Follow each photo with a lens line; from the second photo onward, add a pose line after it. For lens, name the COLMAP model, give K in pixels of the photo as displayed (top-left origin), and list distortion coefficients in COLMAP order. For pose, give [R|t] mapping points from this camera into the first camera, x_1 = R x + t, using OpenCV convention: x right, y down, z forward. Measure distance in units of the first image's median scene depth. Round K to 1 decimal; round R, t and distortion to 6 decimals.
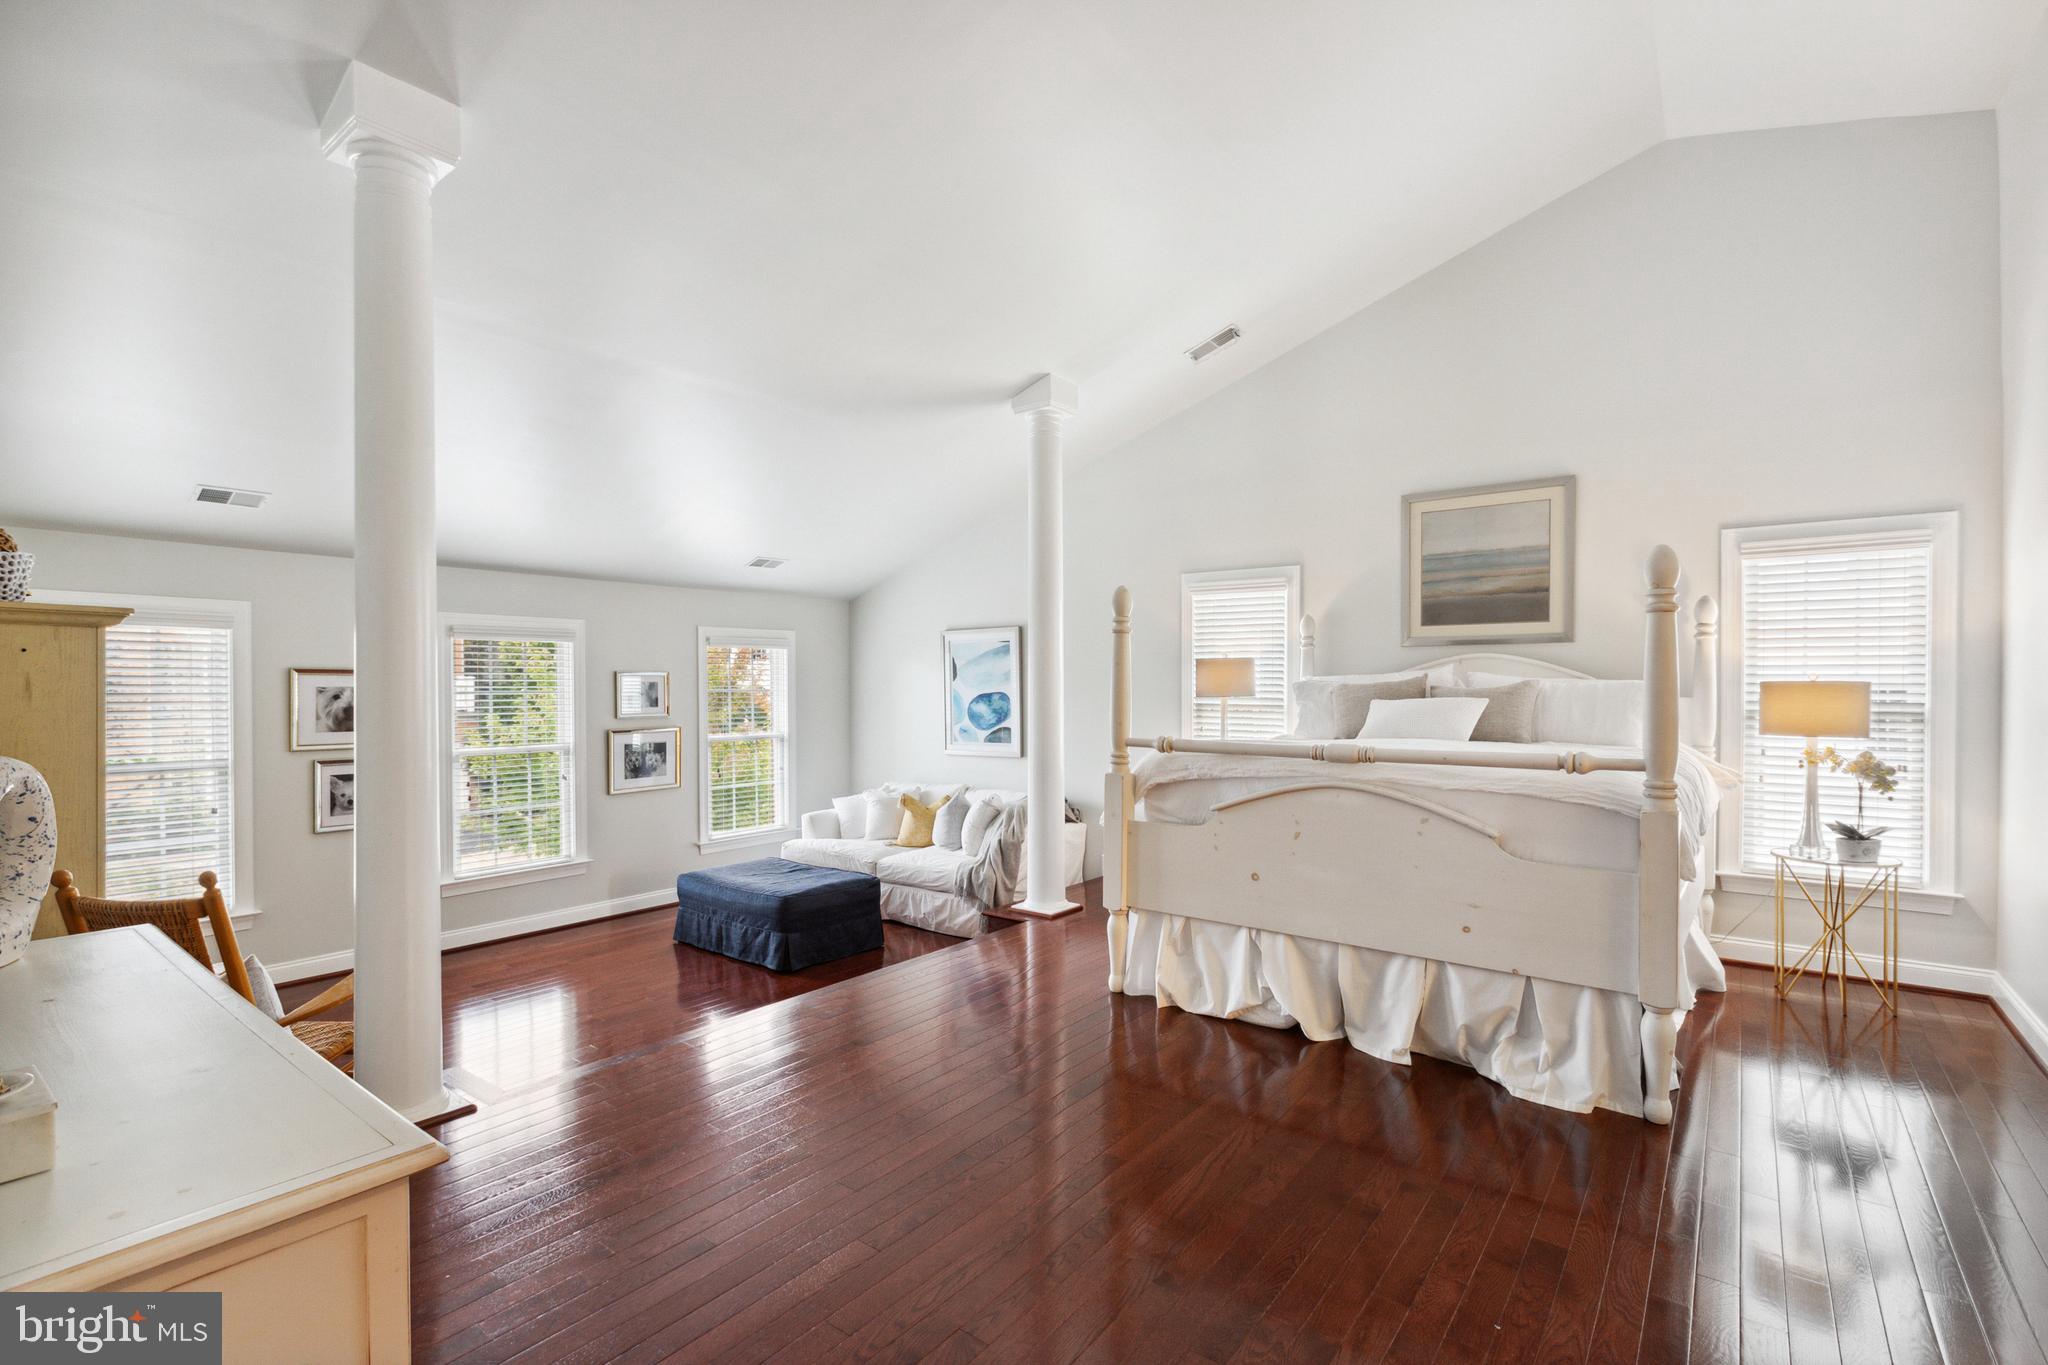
lens RADIAL K [[928.0, 0, 1019.6], [0, 928.0, 687.6], [0, 0, 1]] dist [0.005975, 0.001996]
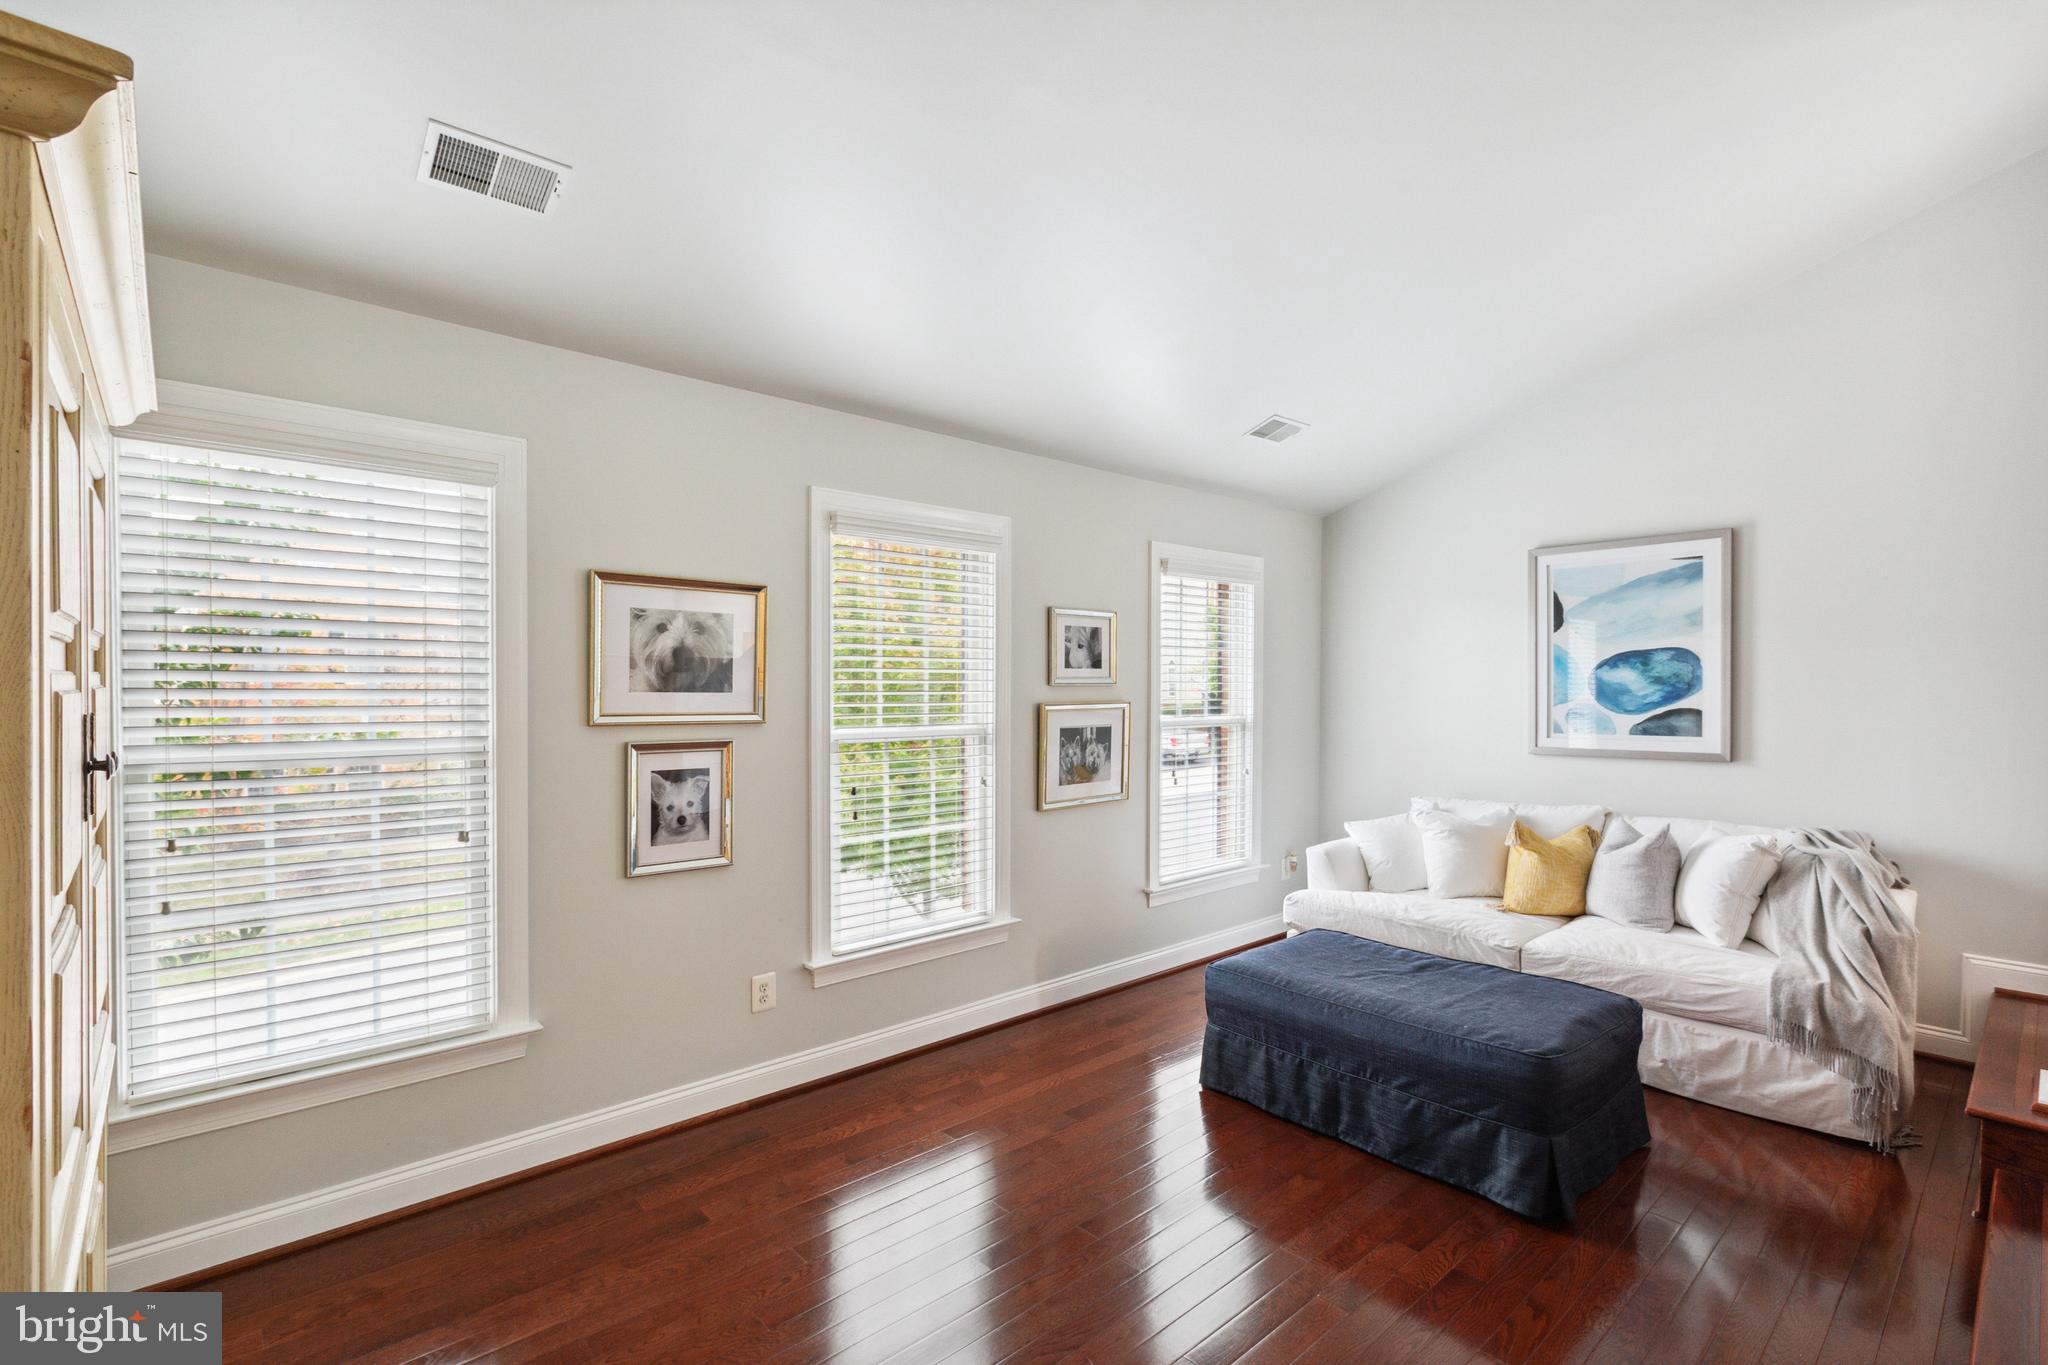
lens RADIAL K [[928.0, 0, 1028.6], [0, 928.0, 689.4], [0, 0, 1]] dist [0.005975, 0.001996]
pose [[0.985354, 0.006565, -0.170393, -0.370069], [-0.006276, 0.999978, 0.002237, 0.037463], [0.170404, -0.001134, 0.985374, 0.431894]]
